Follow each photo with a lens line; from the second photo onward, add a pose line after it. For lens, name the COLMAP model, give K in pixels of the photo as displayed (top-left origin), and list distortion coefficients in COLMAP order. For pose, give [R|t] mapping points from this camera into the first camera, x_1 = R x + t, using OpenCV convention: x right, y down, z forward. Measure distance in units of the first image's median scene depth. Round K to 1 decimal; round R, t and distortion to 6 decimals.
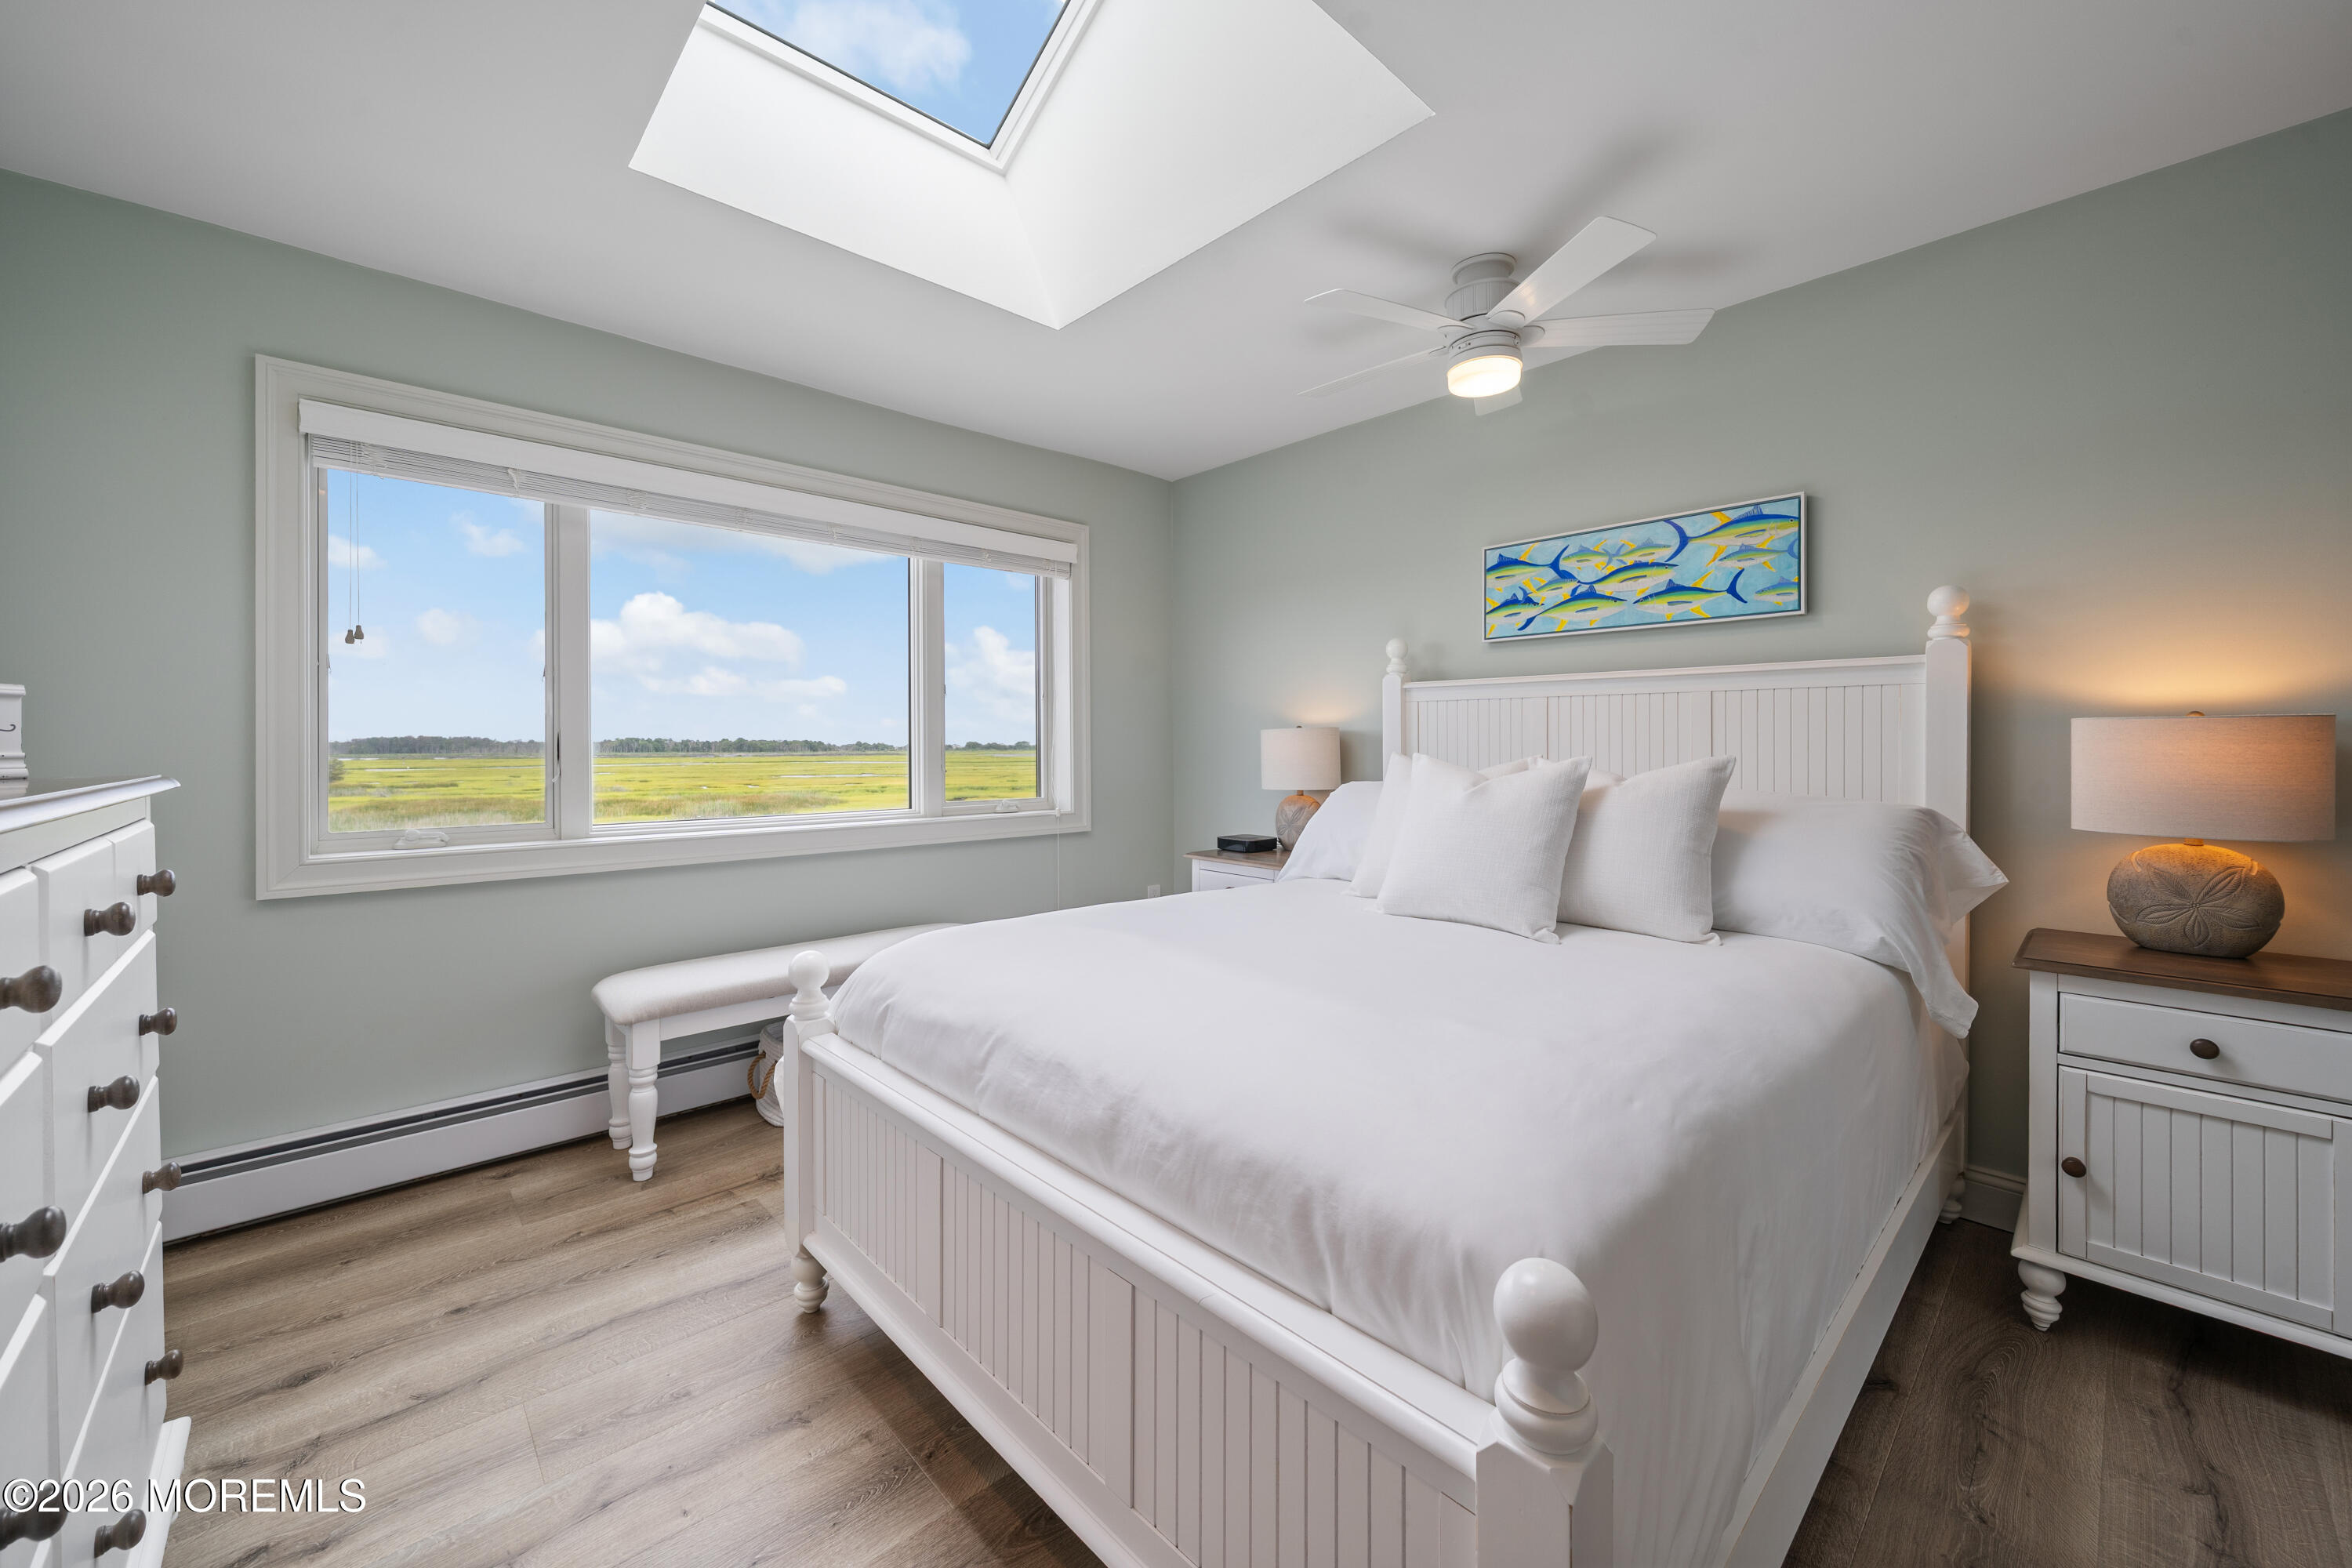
lens RADIAL K [[904.5, 0, 1187.6], [0, 904.5, 744.5], [0, 0, 1]] dist [-0.007254, 0.000927]
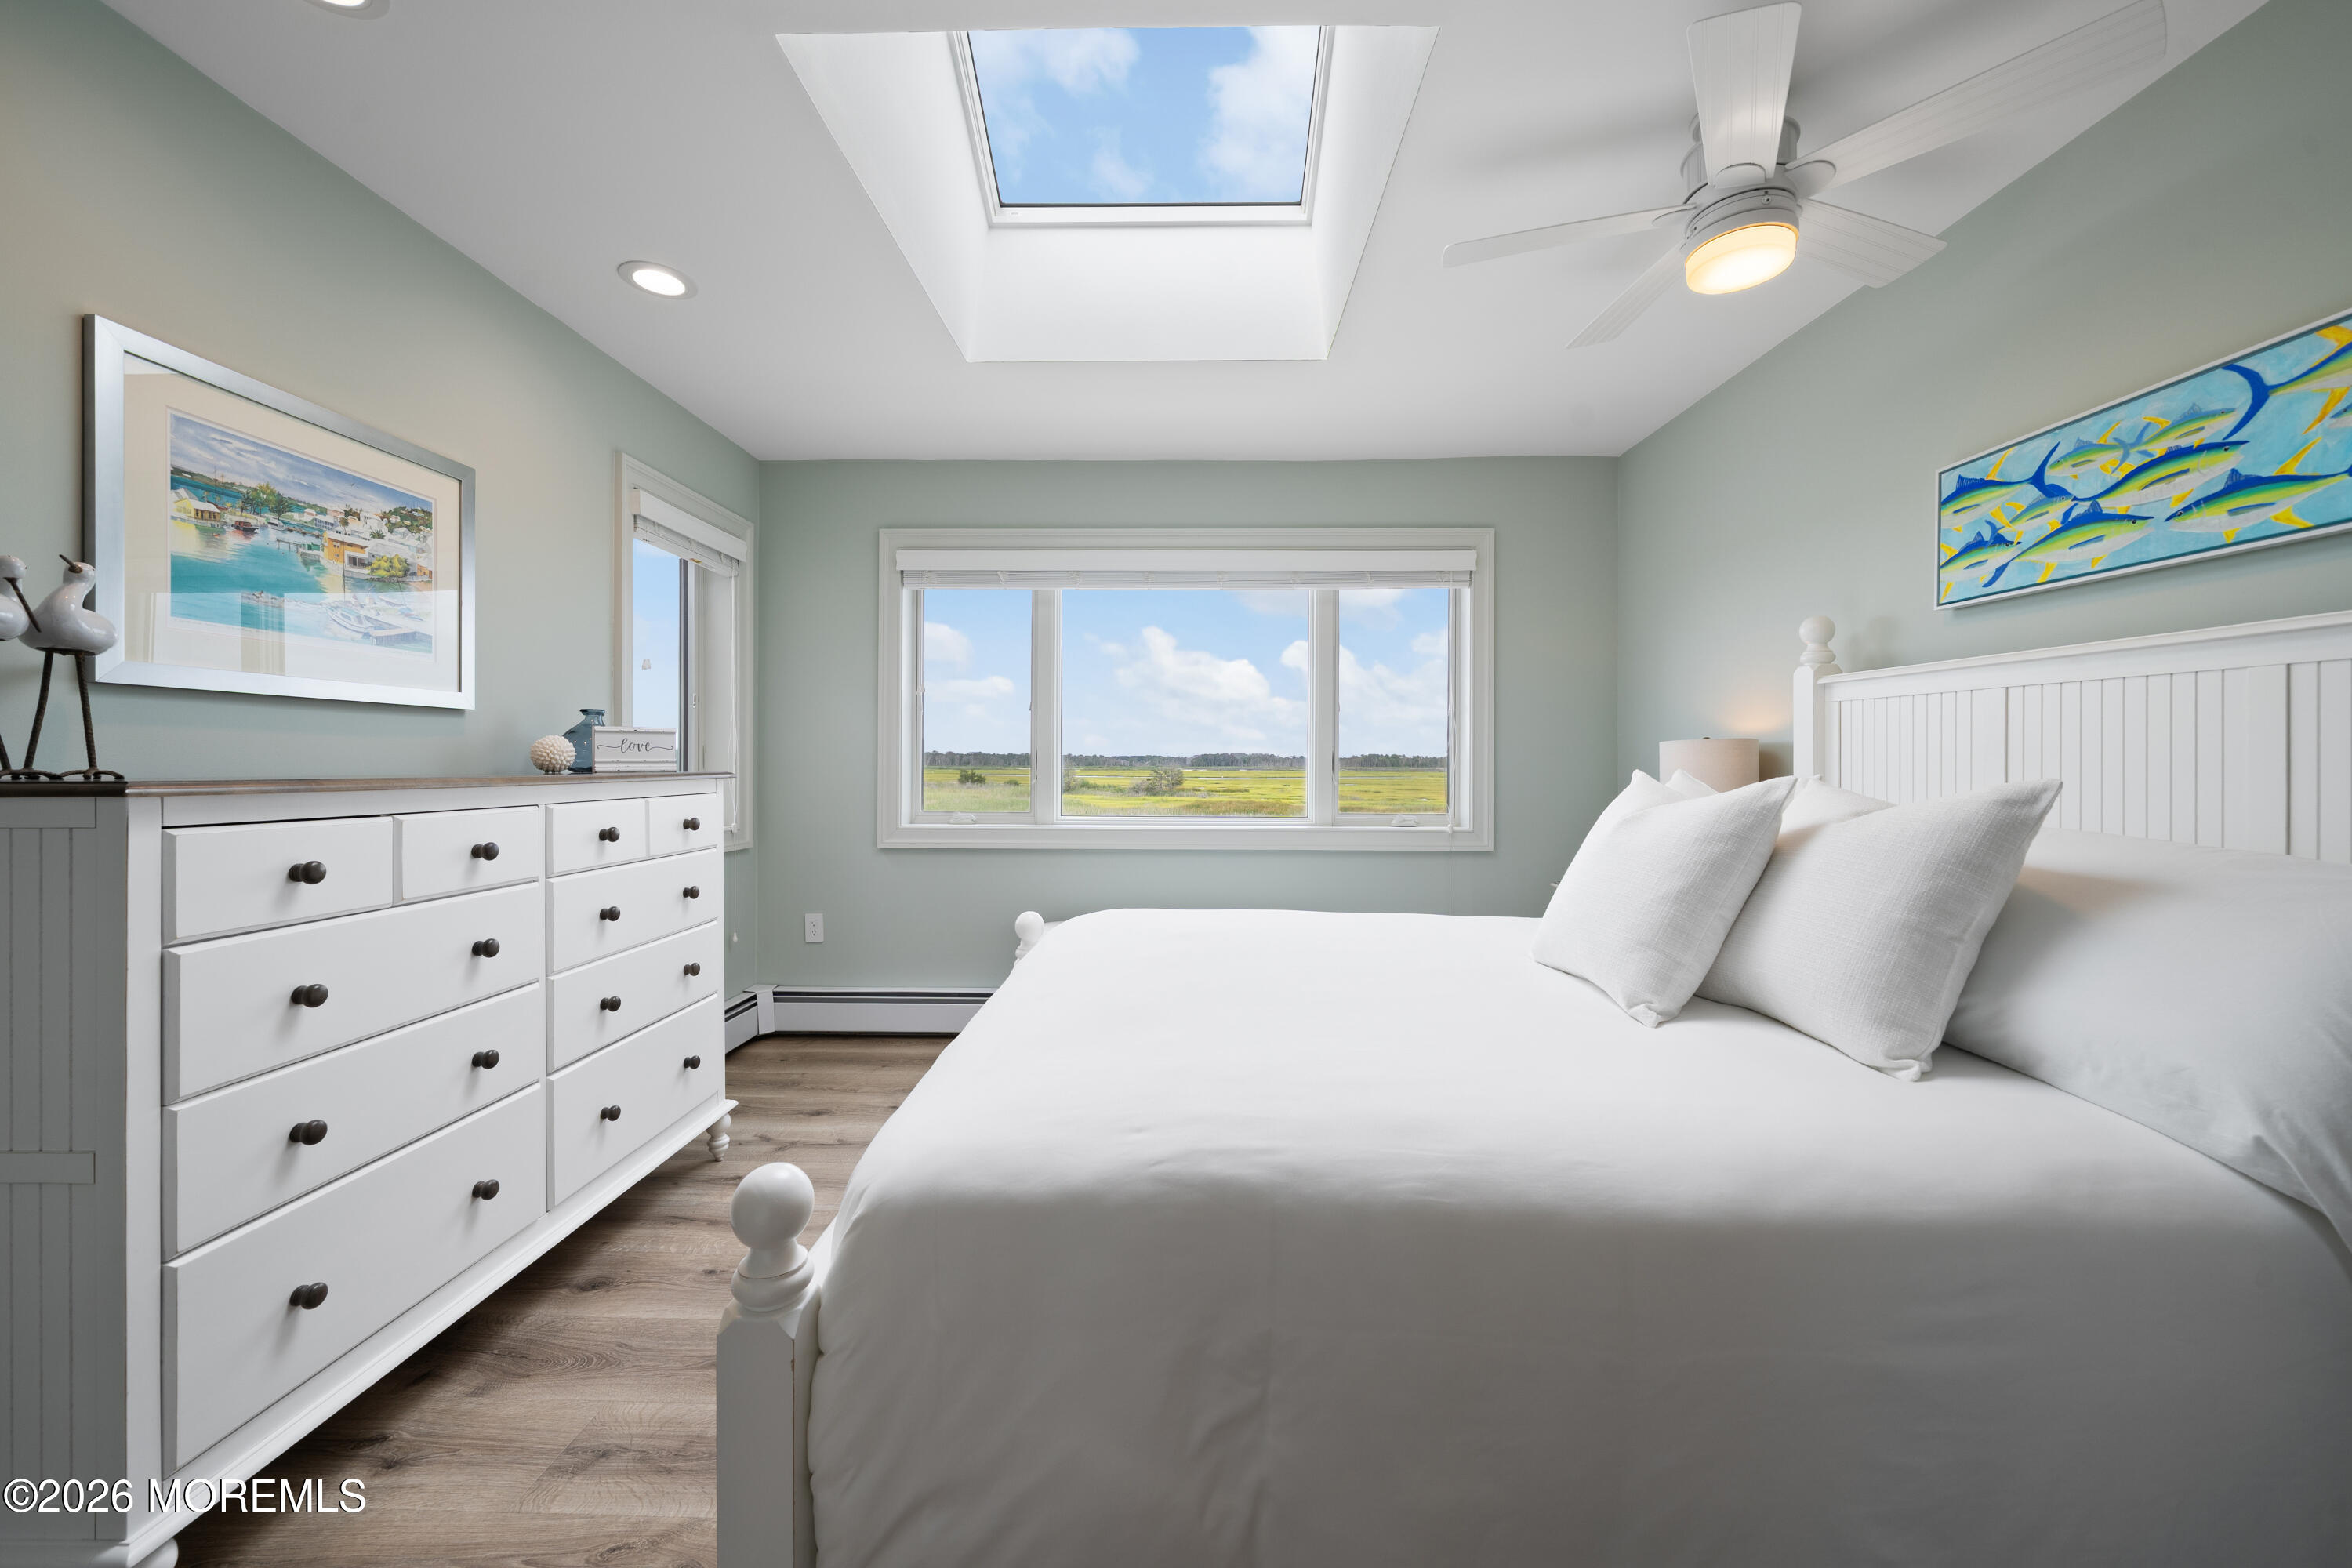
lens RADIAL K [[904.5, 0, 1171.6], [0, 904.5, 763.7], [0, 0, 1]] dist [-0.007254, 0.000927]
pose [[0.709404, 0.006514, -0.704772, 0.442982], [-0.004147, 0.999979, 0.005069, 0.001091], [0.704790, -0.000674, 0.709415, 0.129963]]
